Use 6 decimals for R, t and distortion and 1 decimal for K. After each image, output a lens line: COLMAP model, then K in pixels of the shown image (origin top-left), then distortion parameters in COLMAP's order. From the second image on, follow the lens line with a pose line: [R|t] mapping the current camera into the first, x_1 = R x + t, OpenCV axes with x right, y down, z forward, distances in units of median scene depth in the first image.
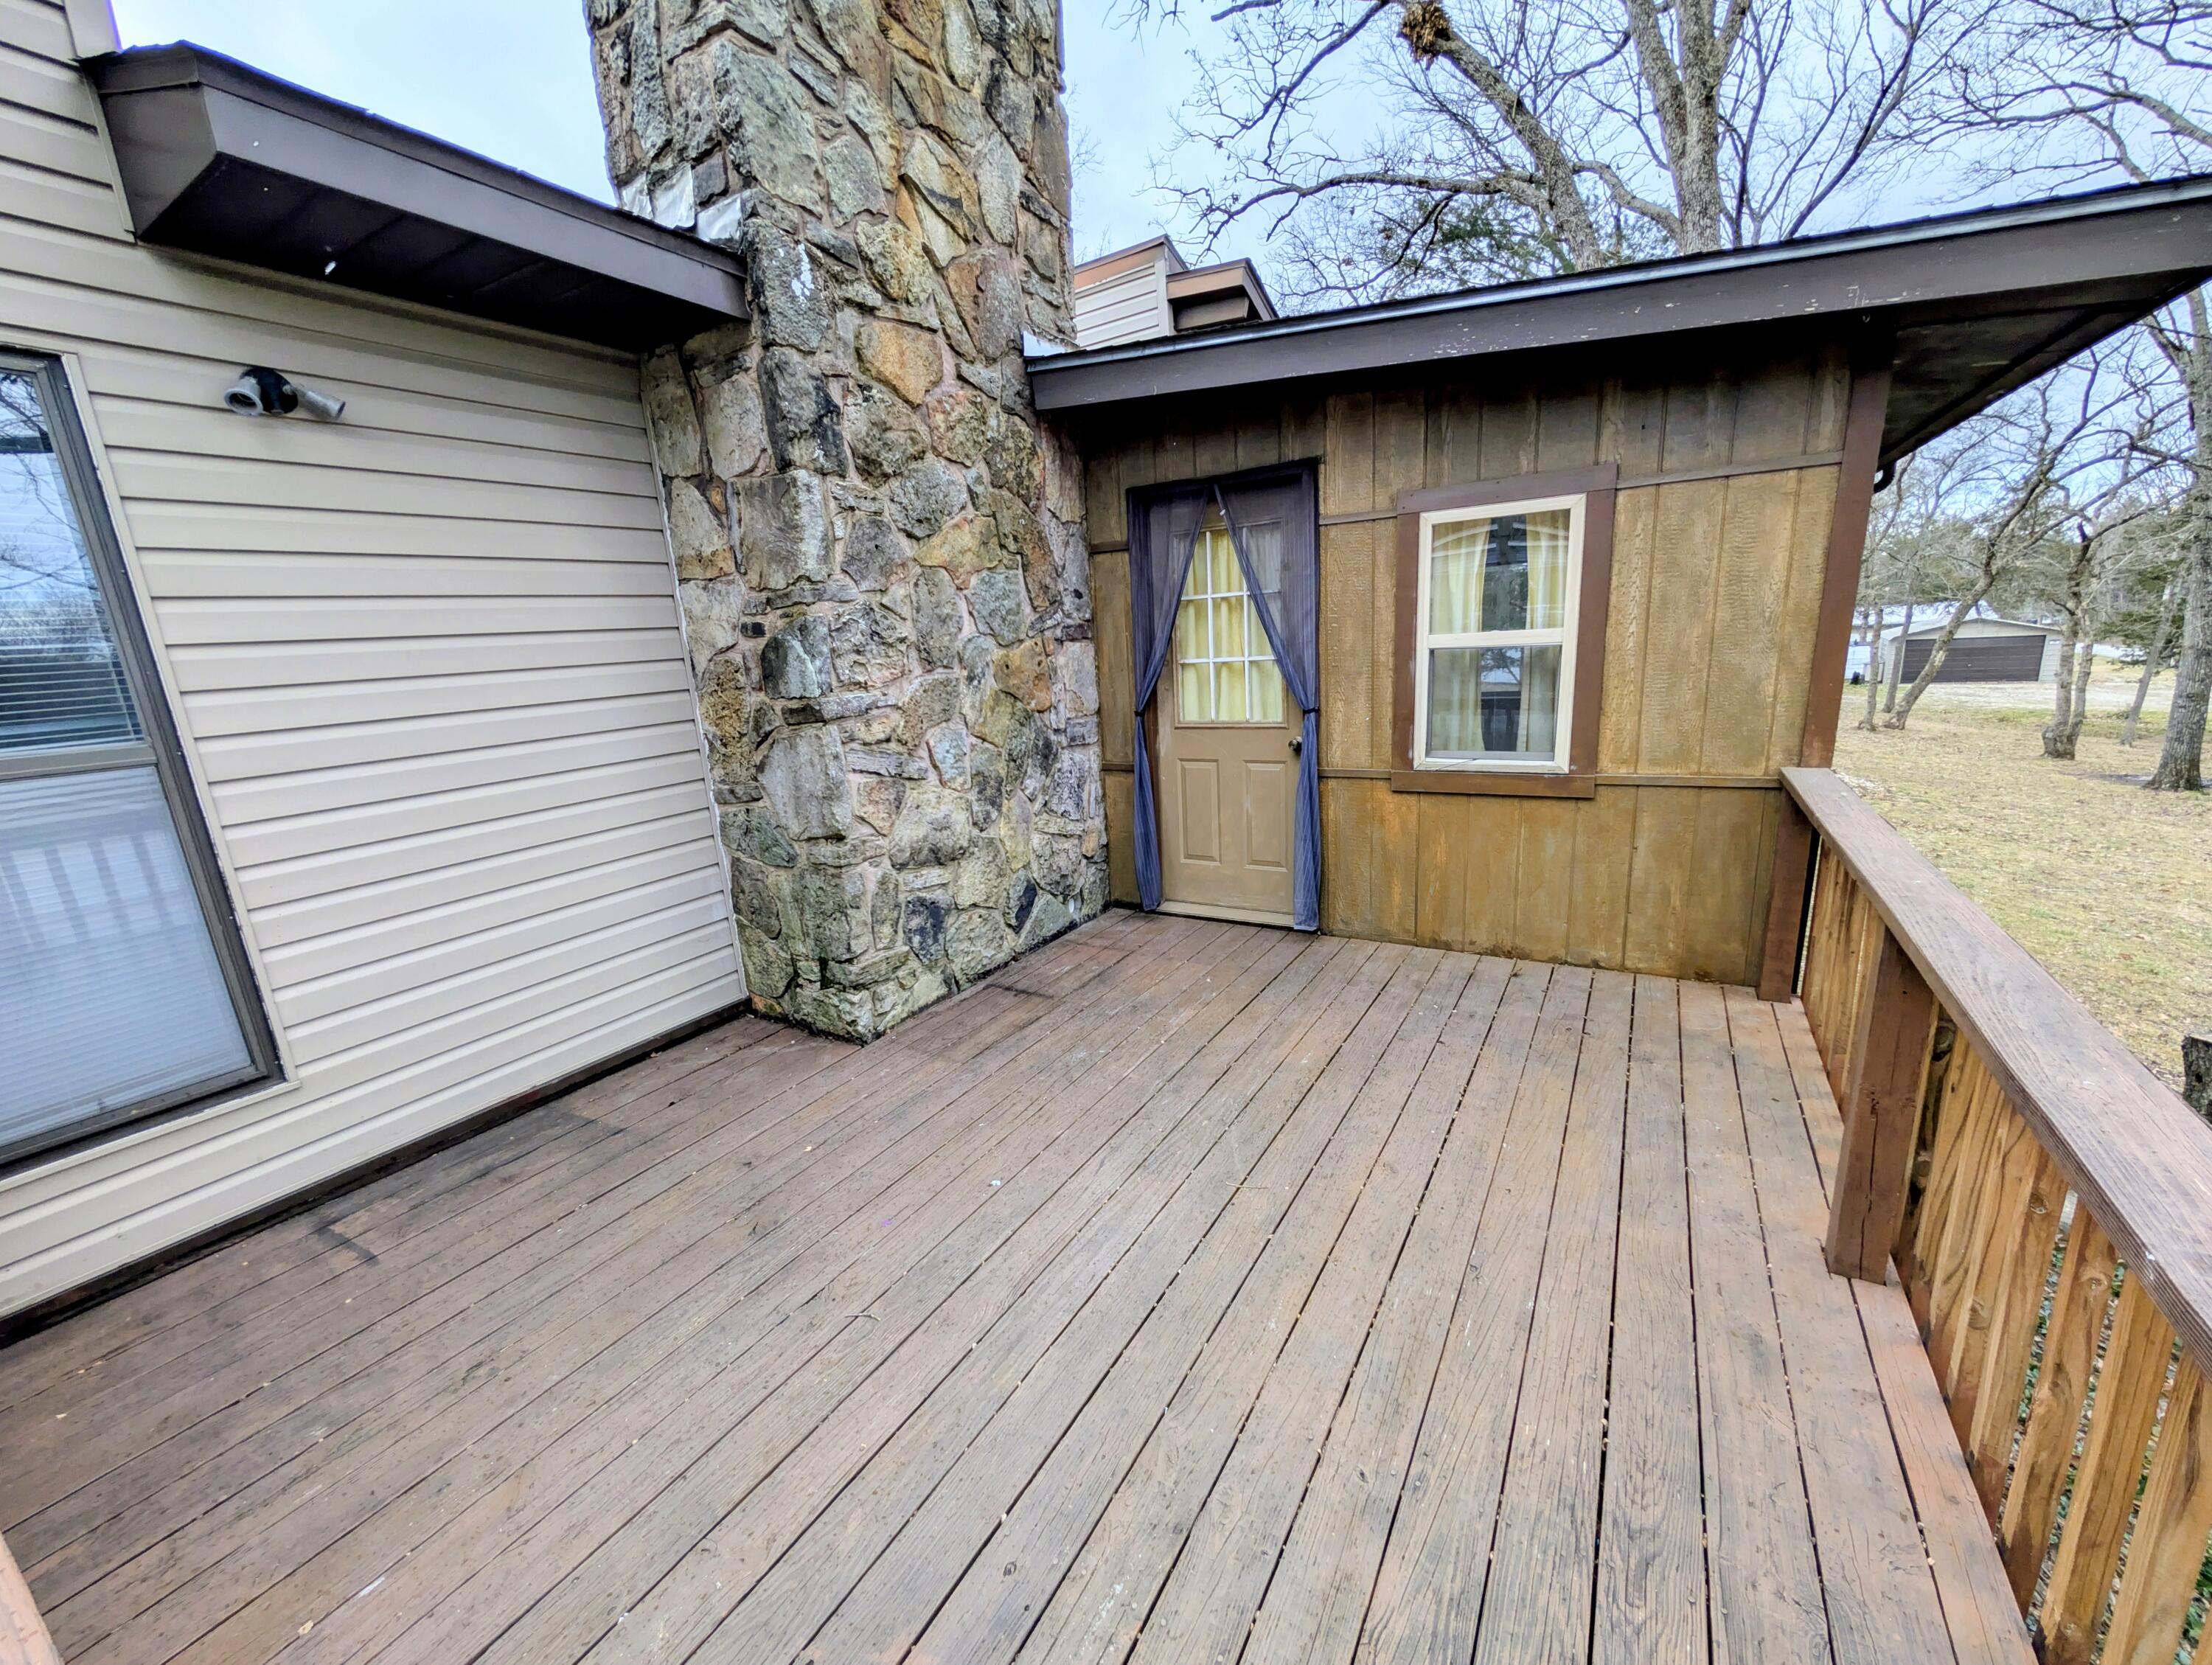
lens RADIAL K [[874.7, 0, 1106.0], [0, 874.7, 832.5], [0, 0, 1]] dist [-0.002110, 0.000360]
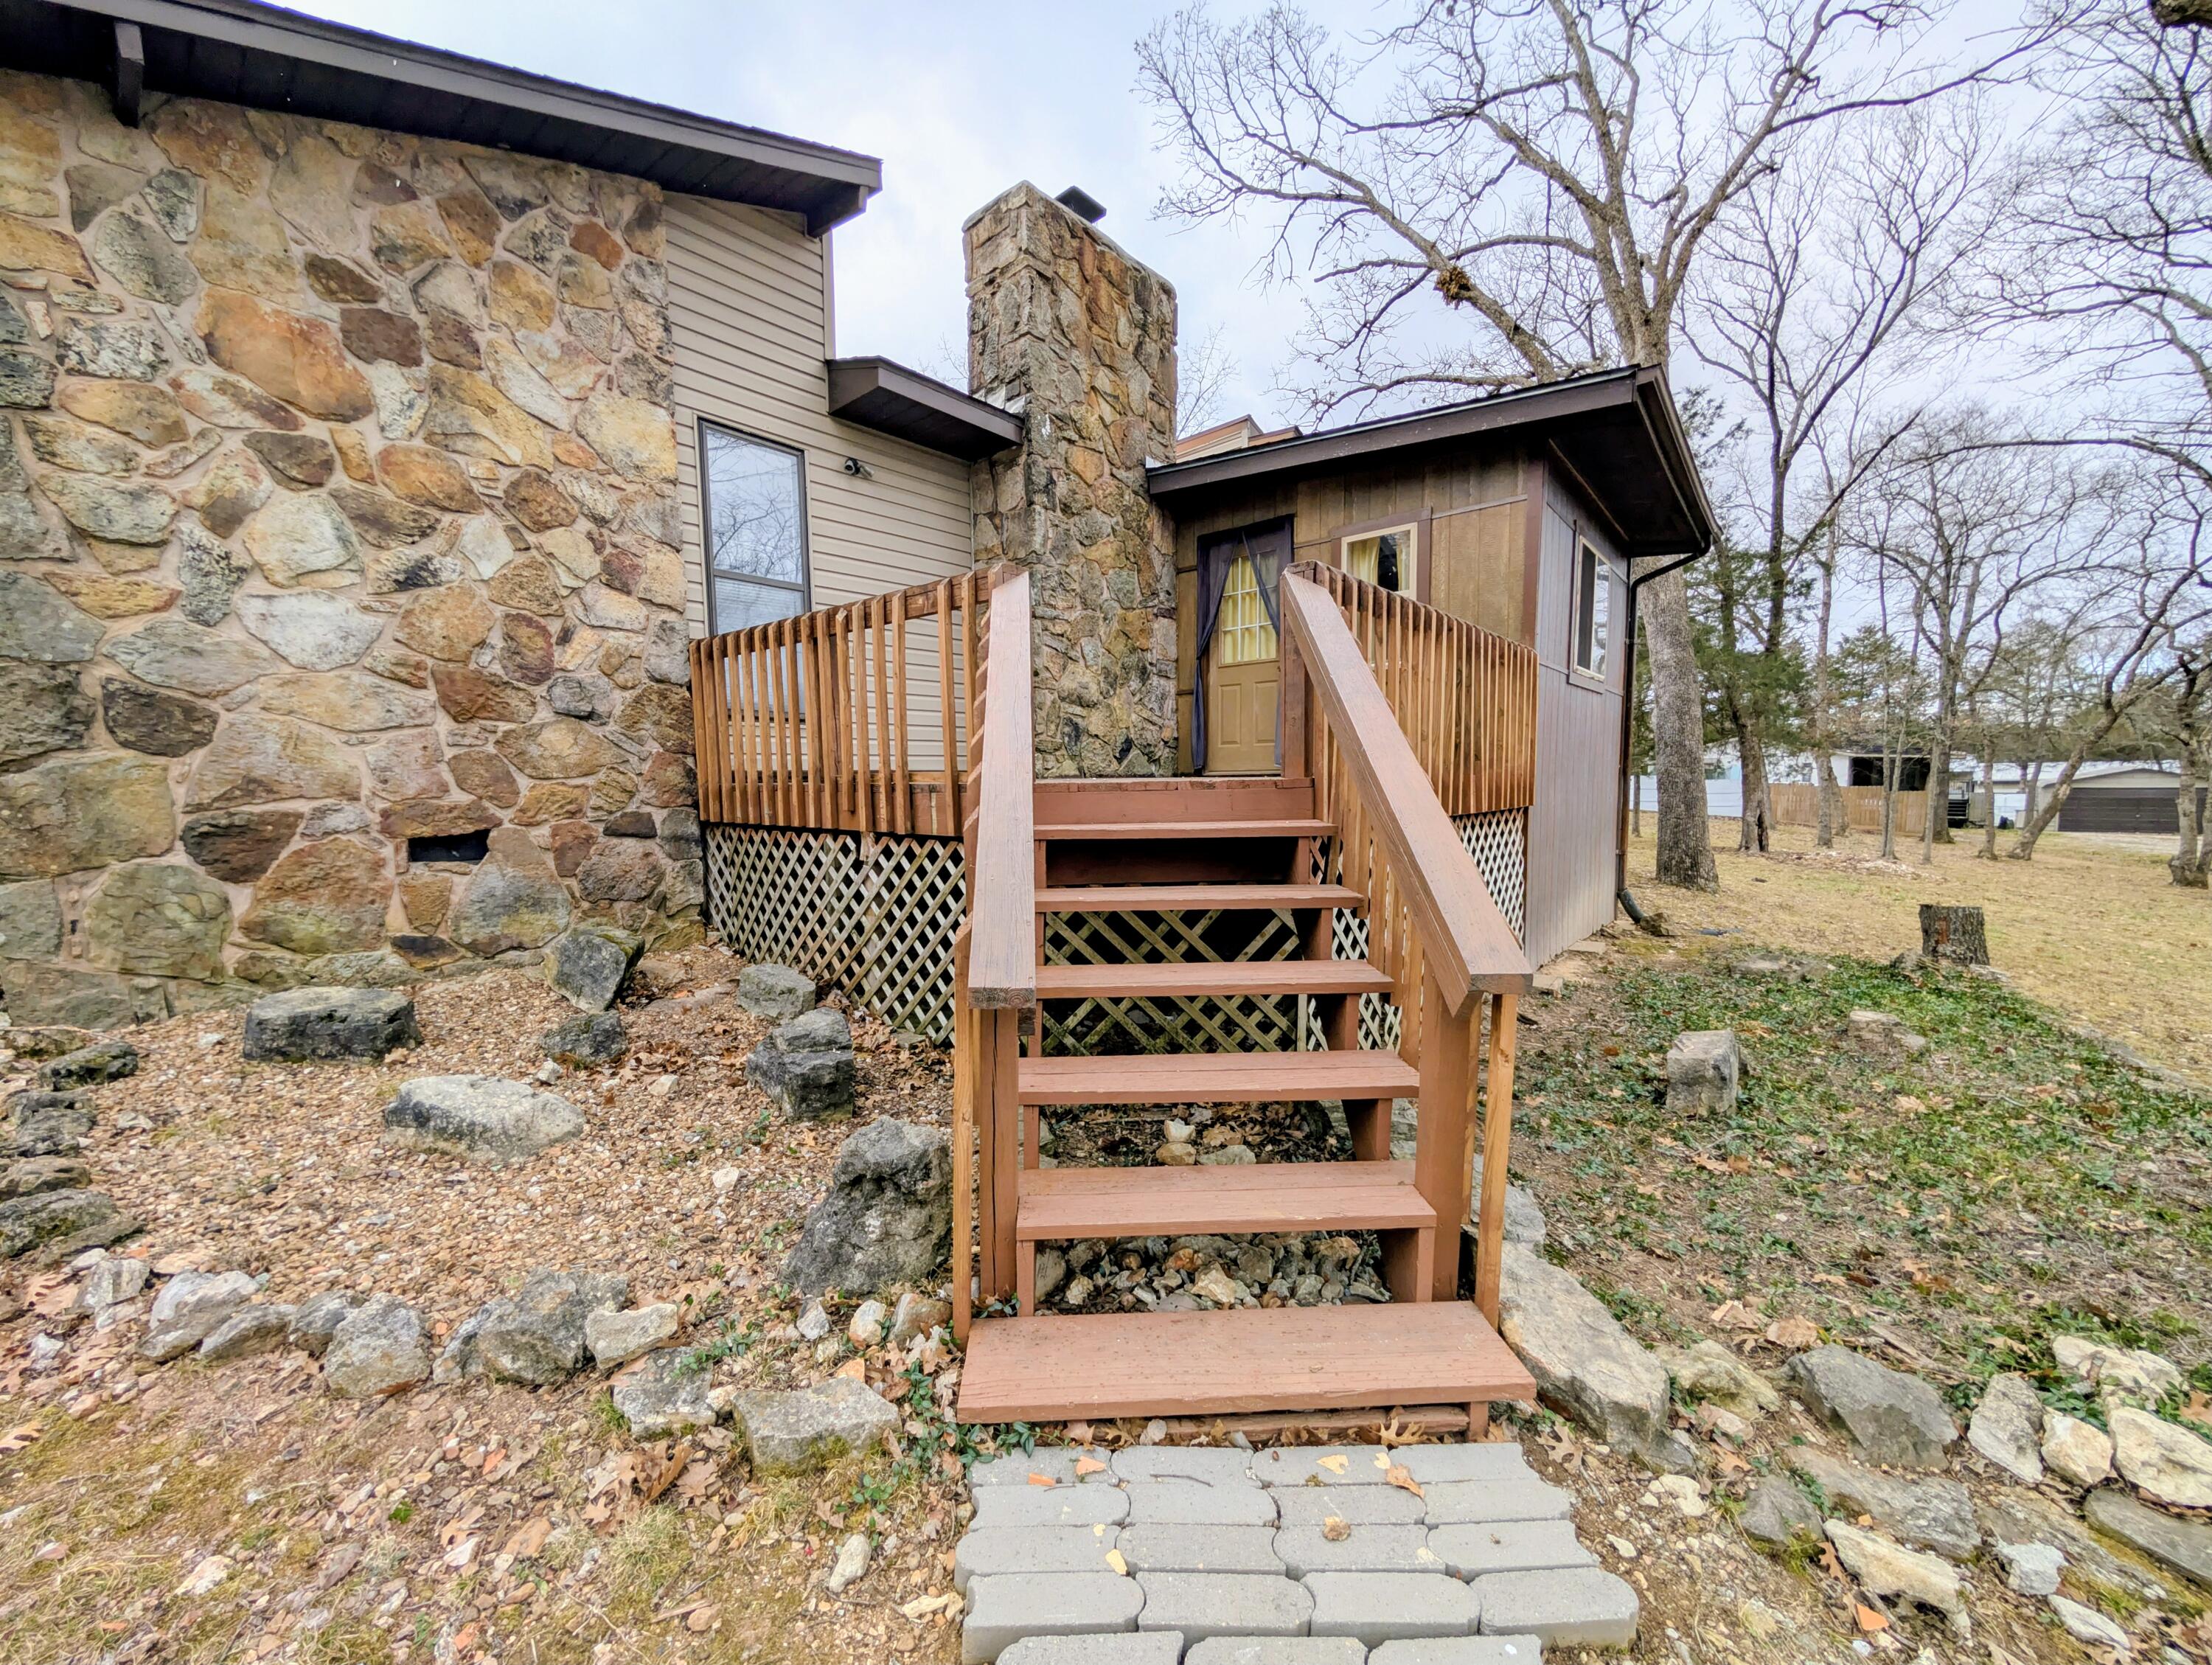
lens RADIAL K [[813.6, 0, 1106.0], [0, 813.6, 832.5], [0, 0, 1]] dist [-0.000888, -0.000012]
pose [[0.984105, 0.060891, -0.166821, 0.177415], [-0.083729, 0.987508, -0.133483, 0.529519], [0.156609, 0.145329, 0.976910, -0.701420]]
